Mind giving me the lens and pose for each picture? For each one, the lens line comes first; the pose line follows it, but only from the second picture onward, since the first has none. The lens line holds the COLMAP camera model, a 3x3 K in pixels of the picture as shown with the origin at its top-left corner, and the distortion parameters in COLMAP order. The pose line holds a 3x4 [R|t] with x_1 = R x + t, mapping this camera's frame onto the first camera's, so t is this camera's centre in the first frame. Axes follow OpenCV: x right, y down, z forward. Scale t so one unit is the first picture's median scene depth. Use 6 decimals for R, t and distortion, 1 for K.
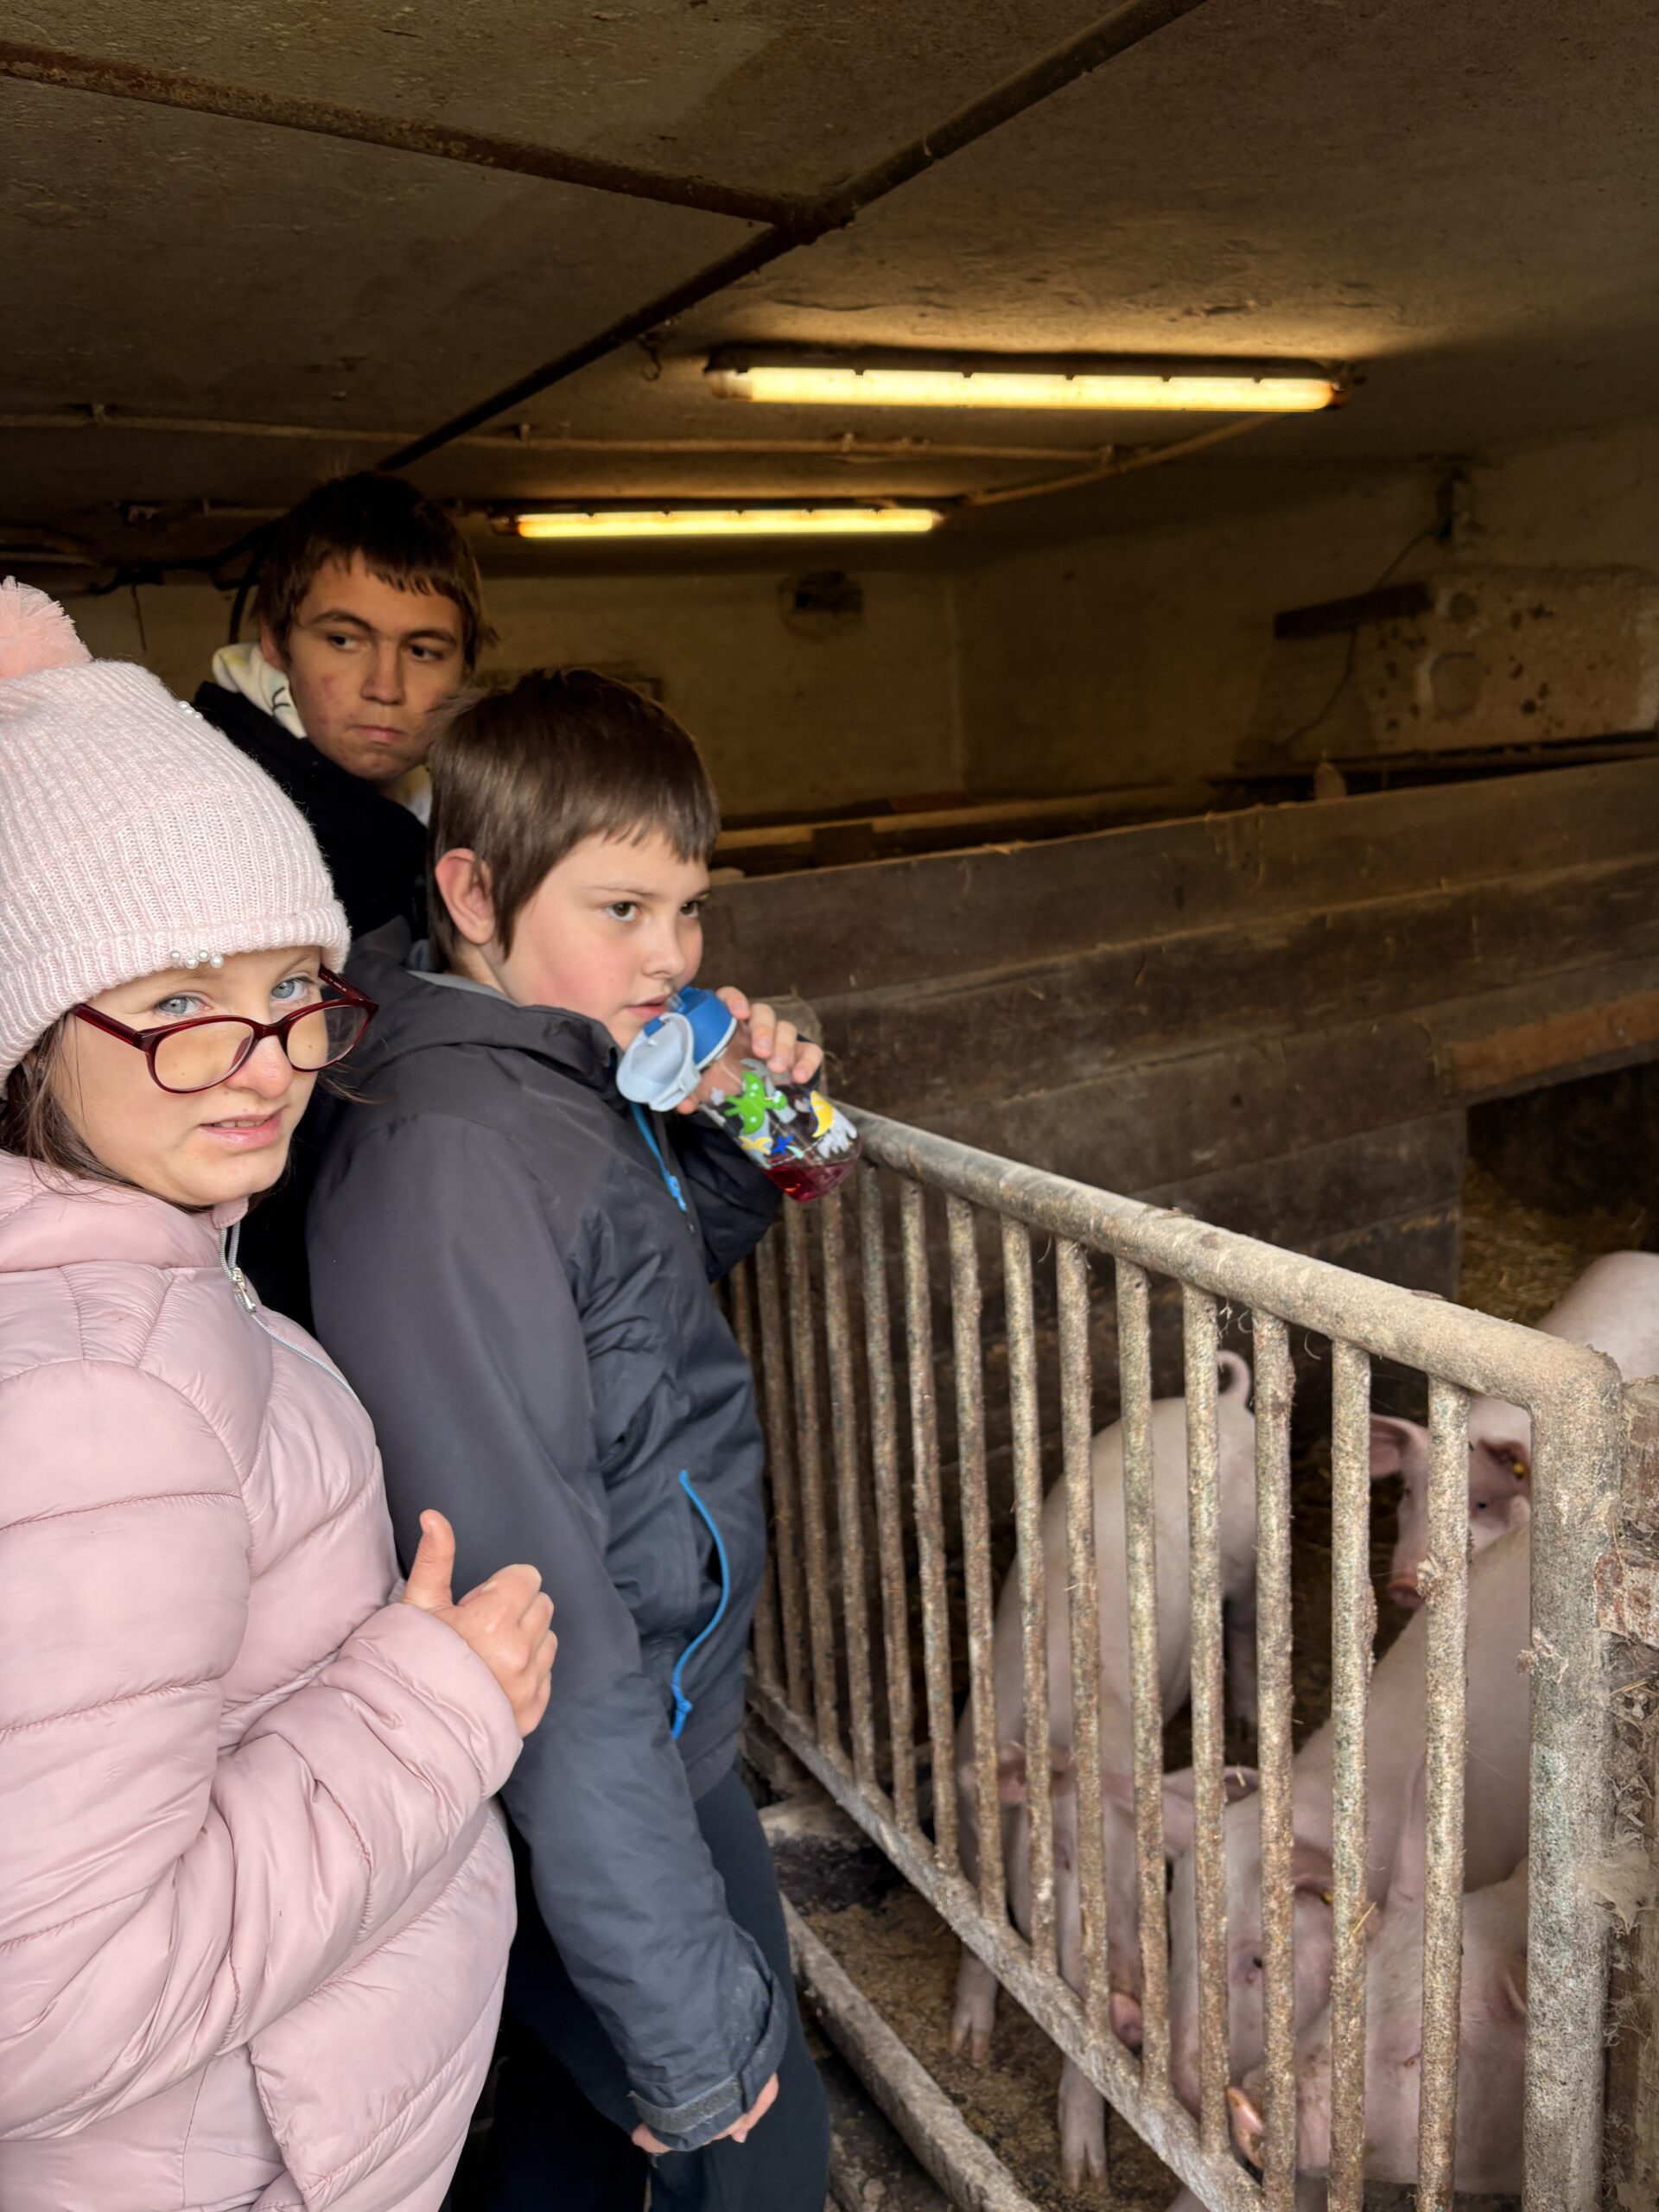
lens RADIAL K [[1652.6, 0, 829.5], [0, 1652.6, 1106.0], [0, 0, 1]] dist [0.043286, -0.050422]
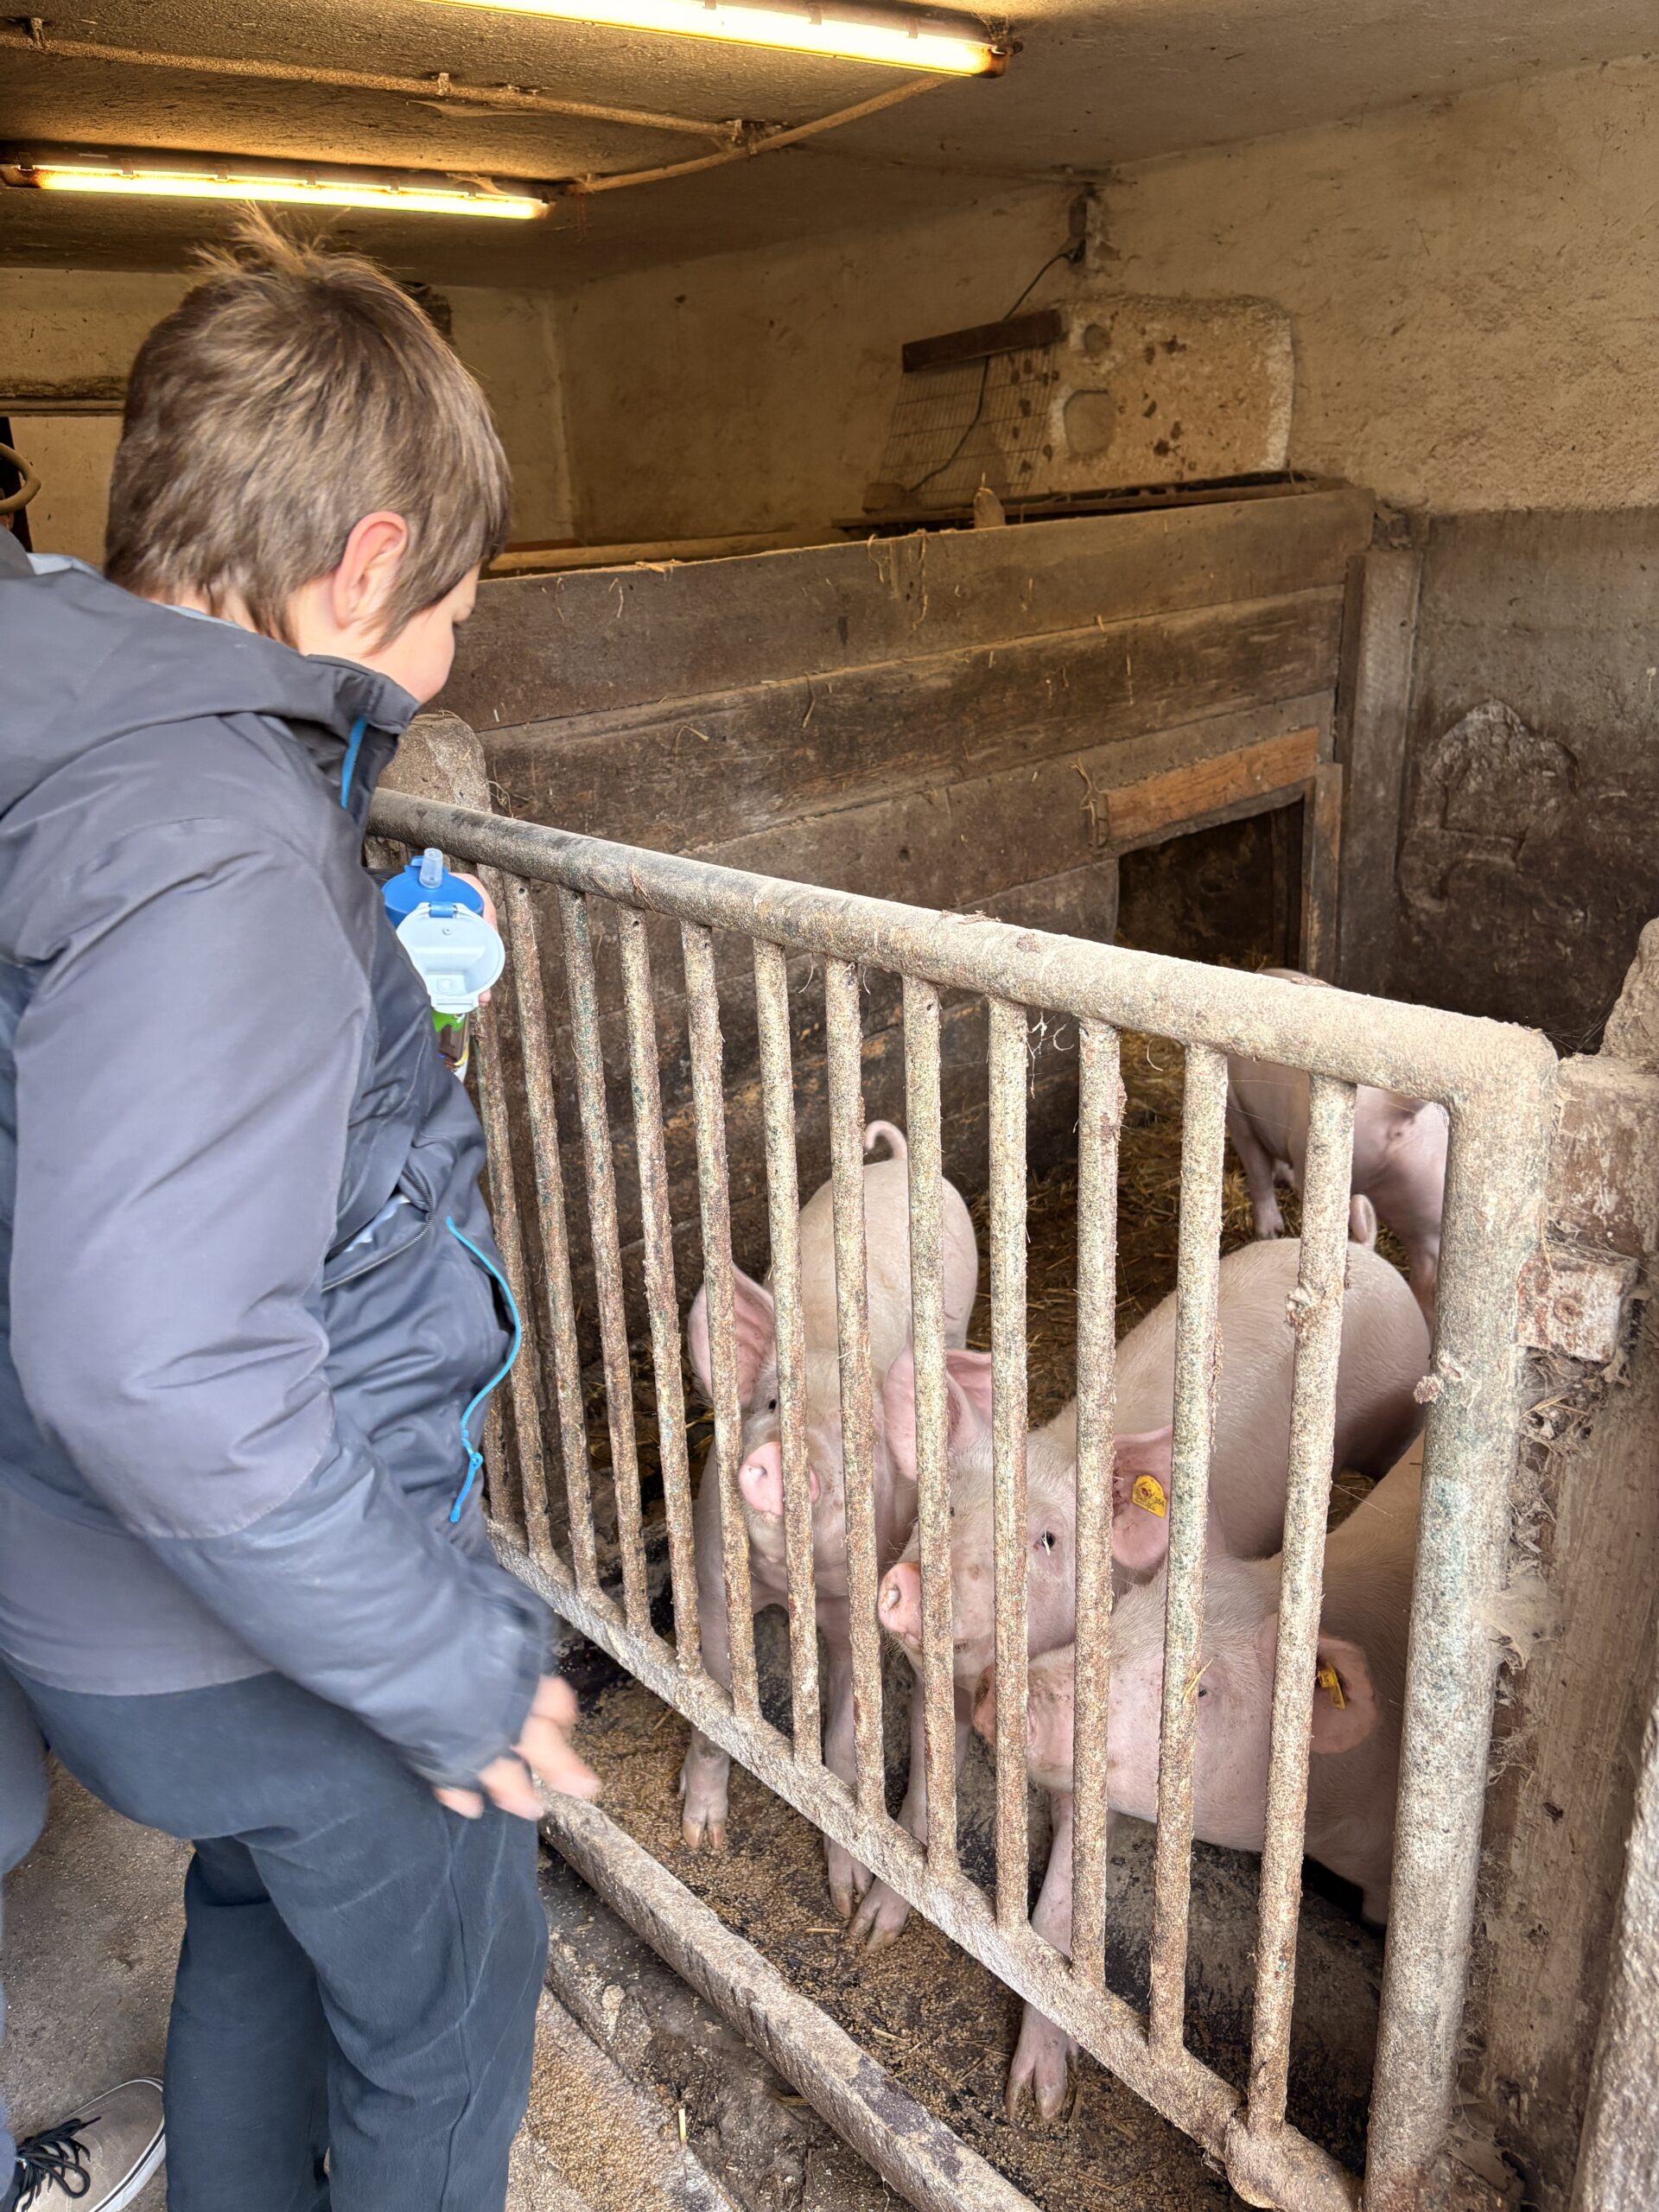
lens RADIAL K [[1682.7, 0, 830.9], [0, 1682.7, 1100.2], [0, 0, 1]] dist [0.052454, -0.050356]
pose [[0.974458, -0.057985, 0.216954, -0.042652], [0.030390, 0.991252, 0.128436, 0.033492], [-0.222503, -0.118563, 0.967696, 0.127985]]
